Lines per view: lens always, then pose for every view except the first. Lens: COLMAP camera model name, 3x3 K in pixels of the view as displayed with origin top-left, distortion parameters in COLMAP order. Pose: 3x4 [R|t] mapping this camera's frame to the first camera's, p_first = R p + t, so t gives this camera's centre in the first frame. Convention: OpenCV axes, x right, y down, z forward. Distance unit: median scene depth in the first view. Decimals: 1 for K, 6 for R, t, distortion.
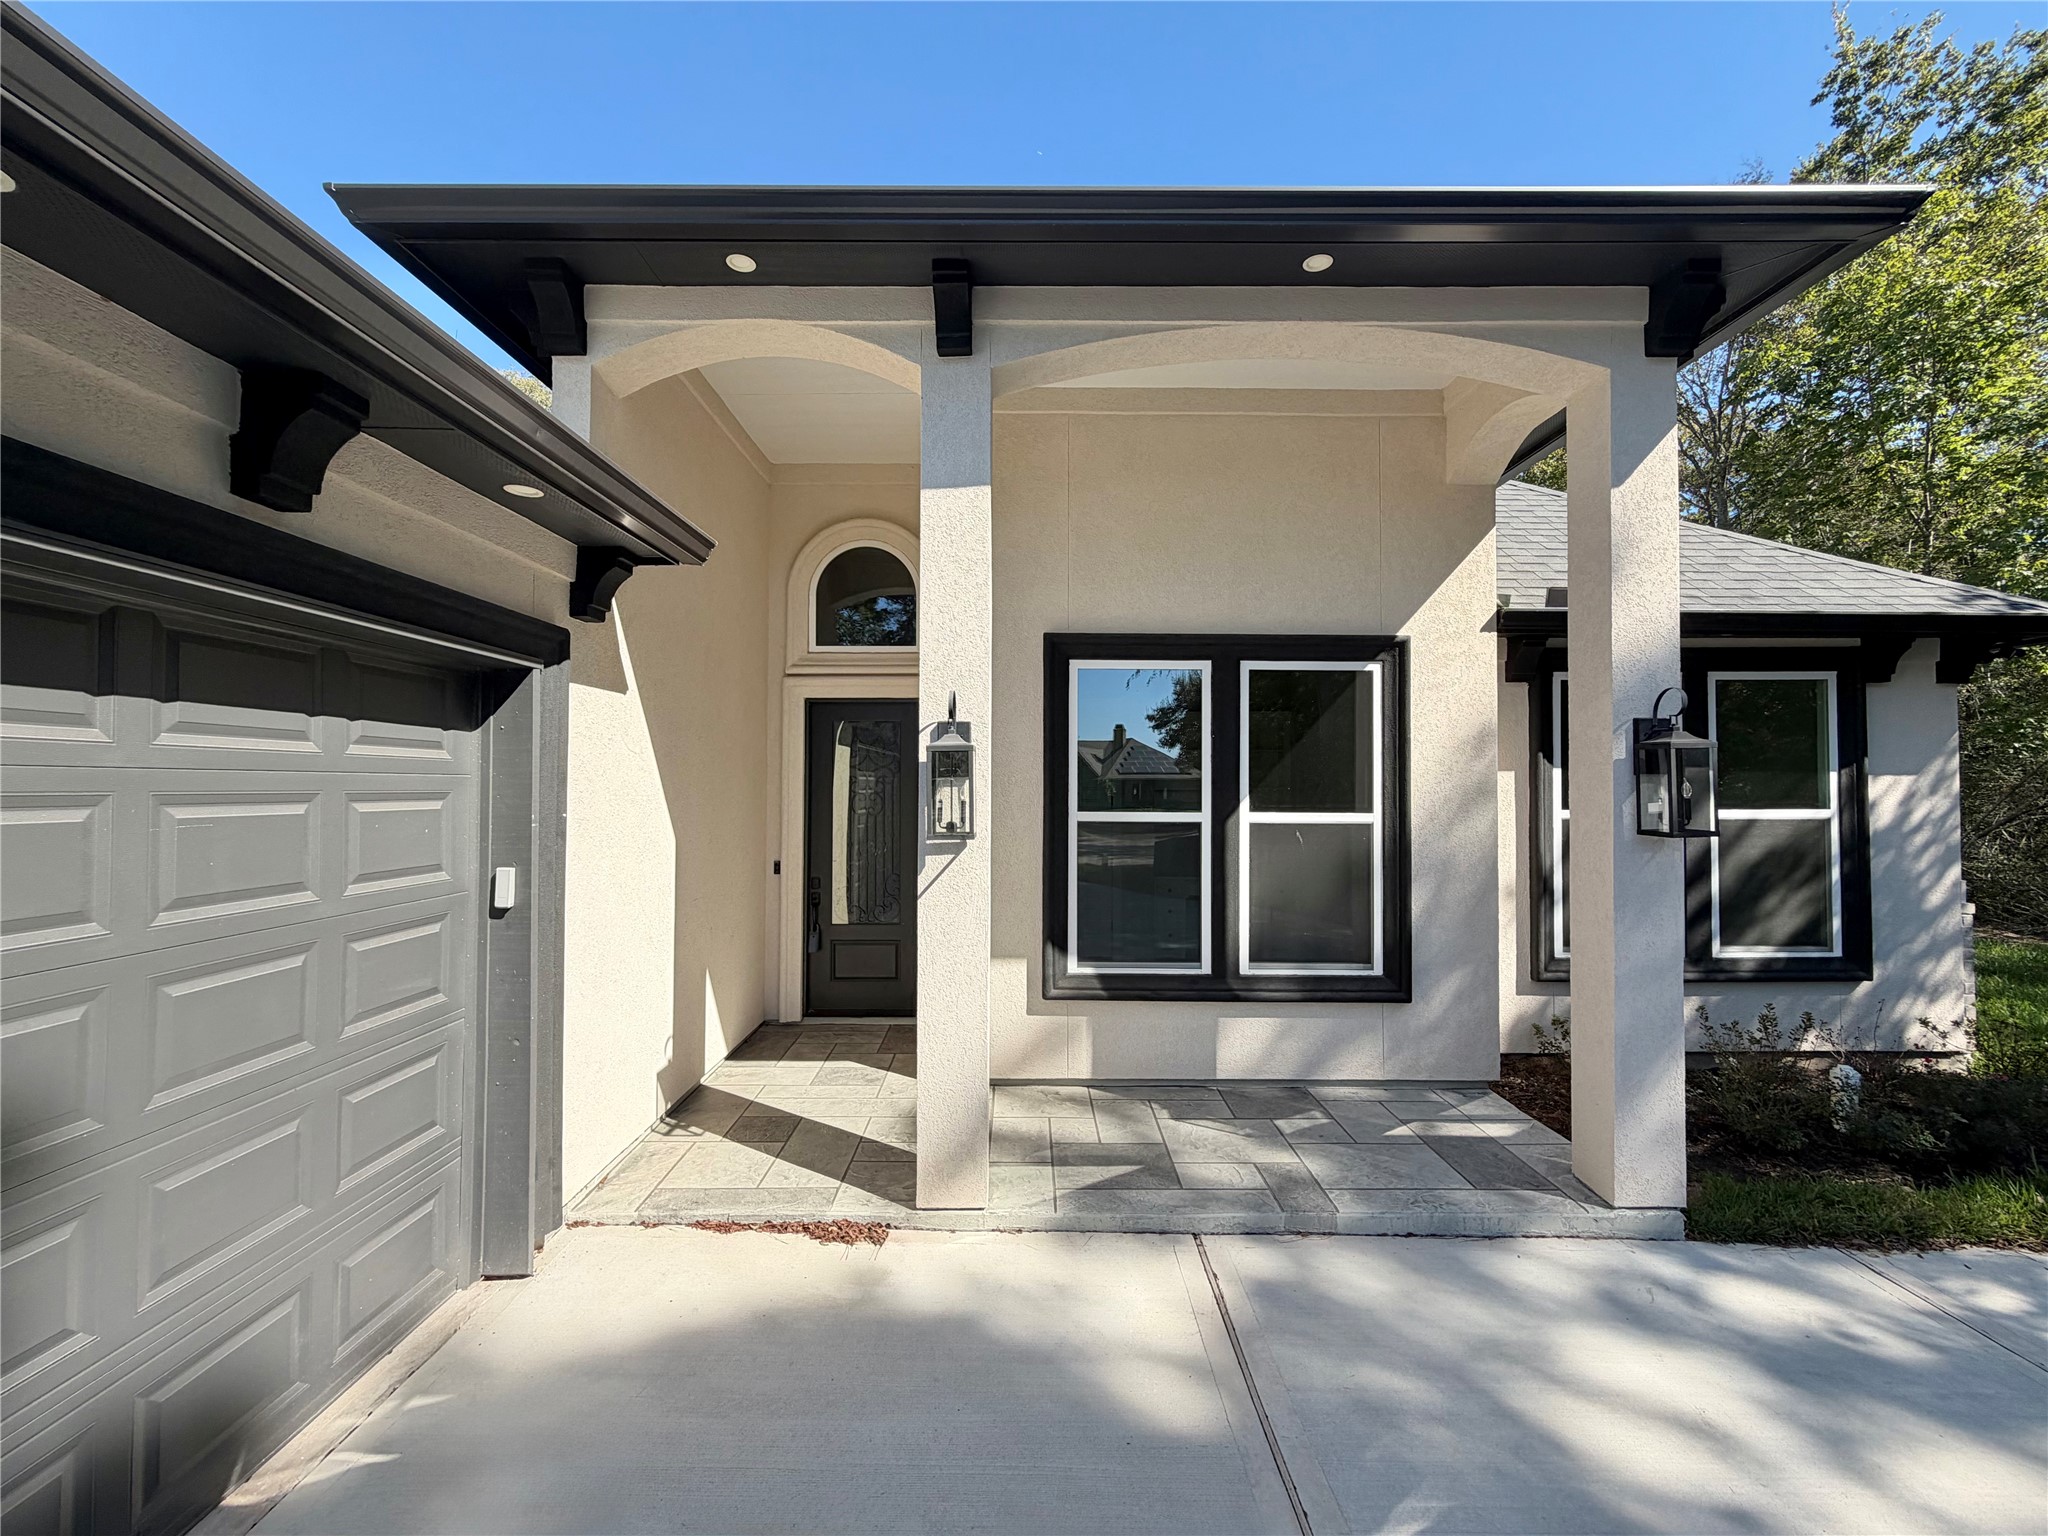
lens RADIAL K [[821.7, 0, 1027.0], [0, 821.7, 769.6], [0, 0, 1]] dist [-0.002463, 0.002298]
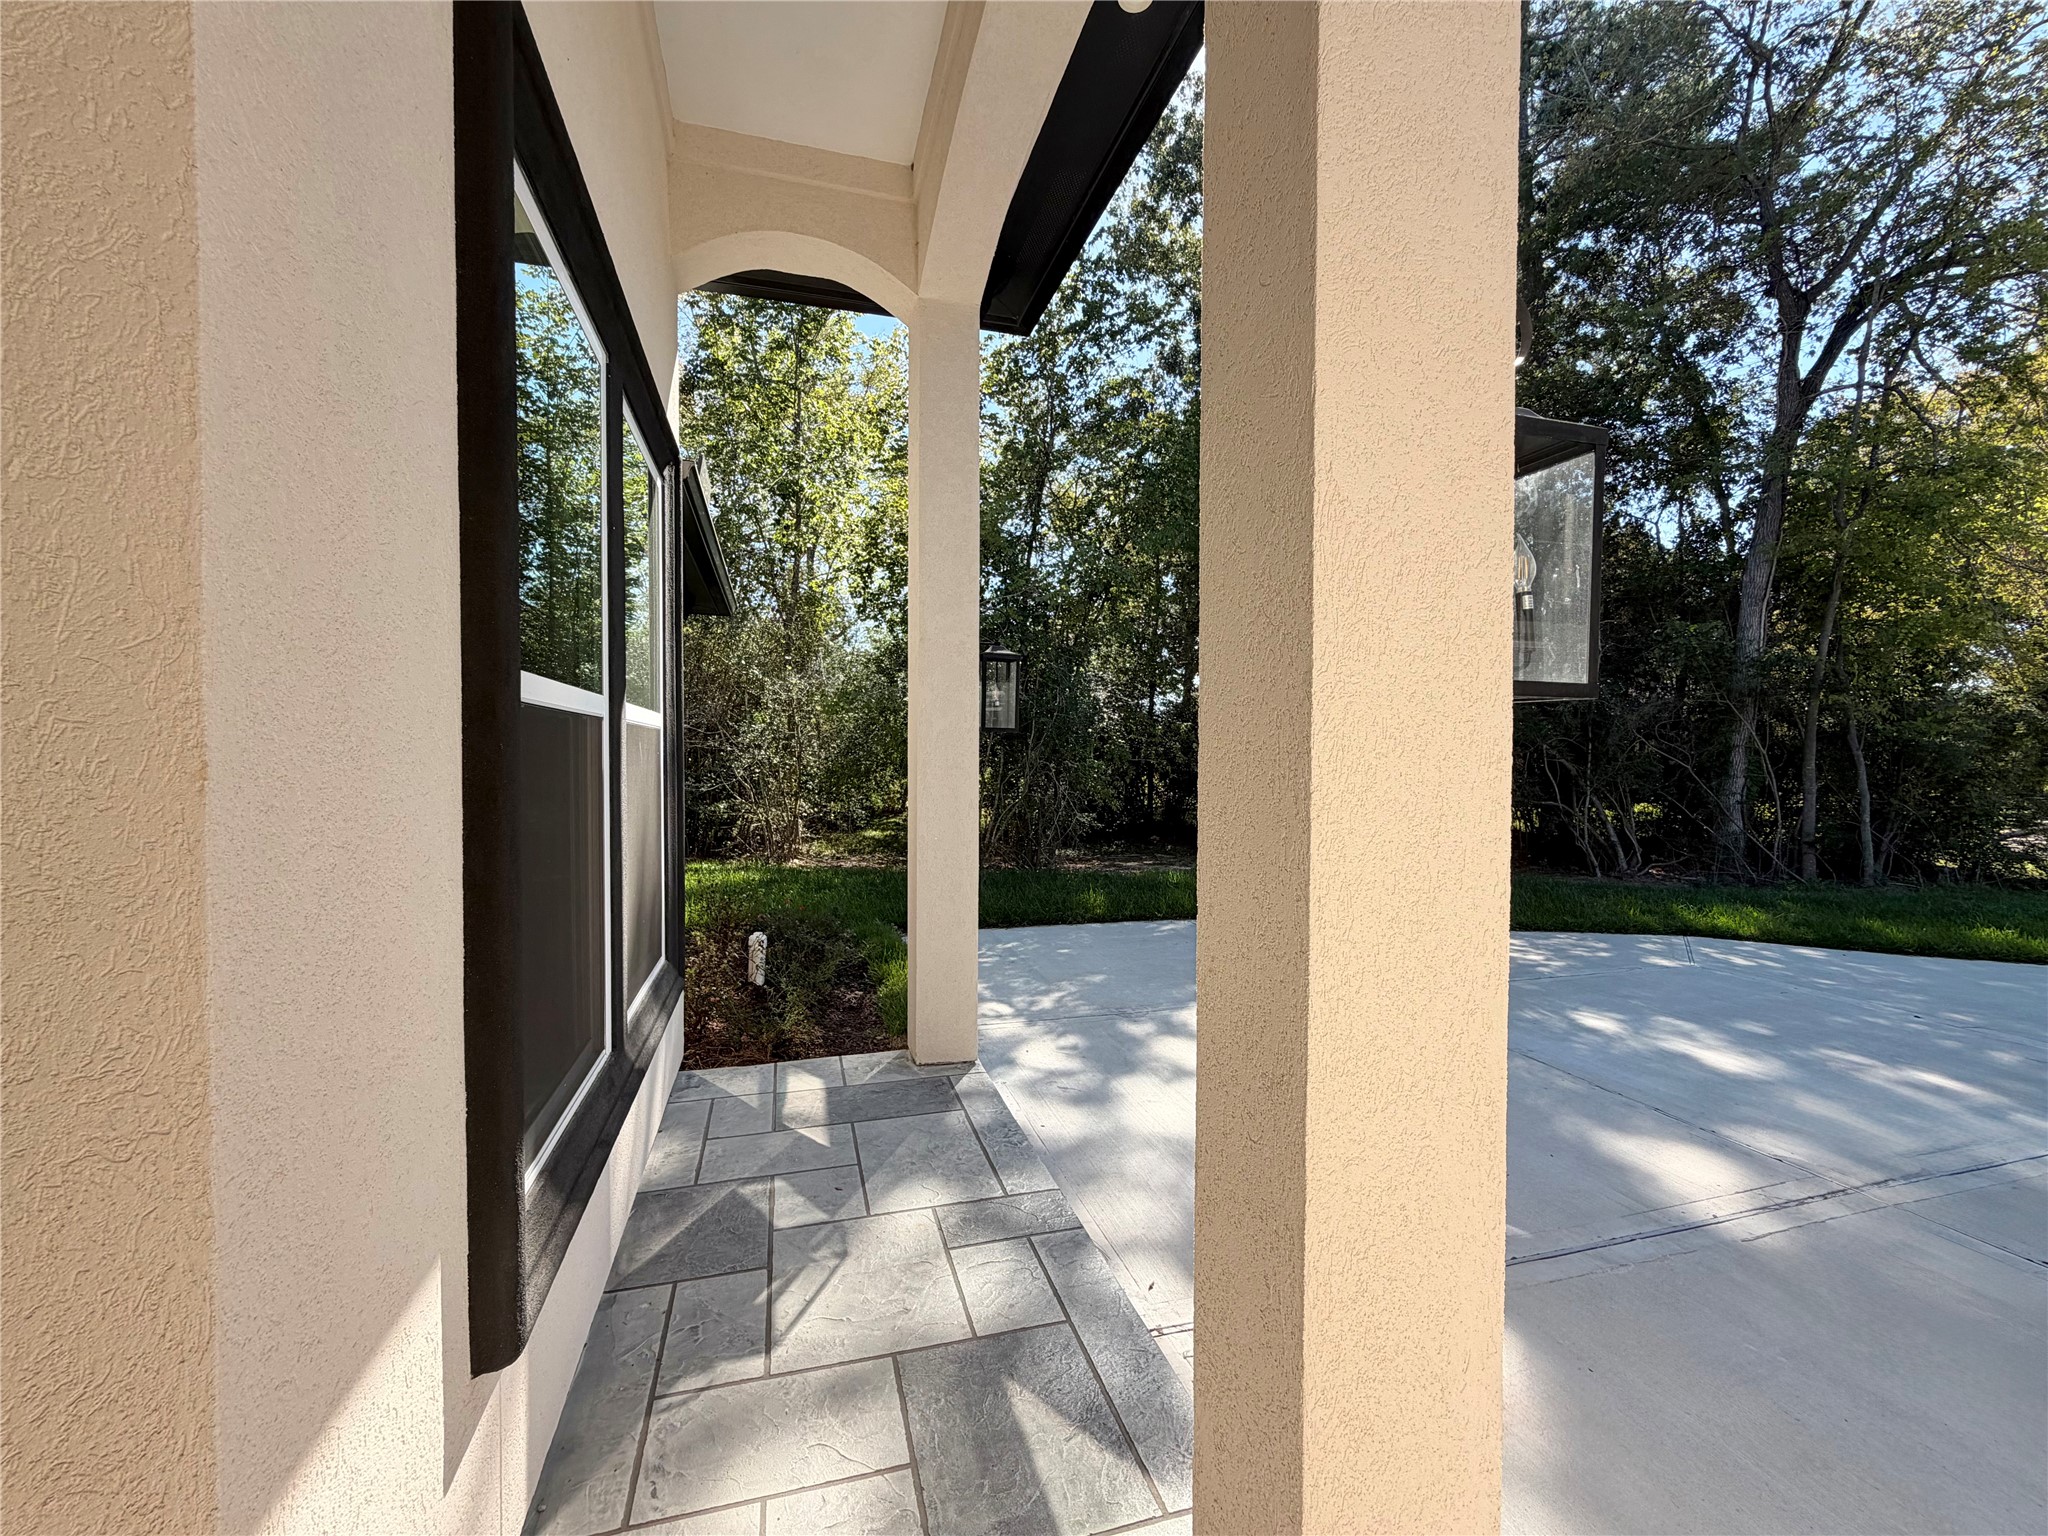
lens RADIAL K [[821.7, 0, 1024.1], [0, 821.7, 764.4], [0, 0, 1]] dist [-0.002463, 0.002298]
pose [[-0.297236, -0.005268, 0.954790, -0.308509], [-0.011147, 0.999936, 0.002047, 0.109115], [-0.954739, -0.010035, -0.297275, 1.069098]]
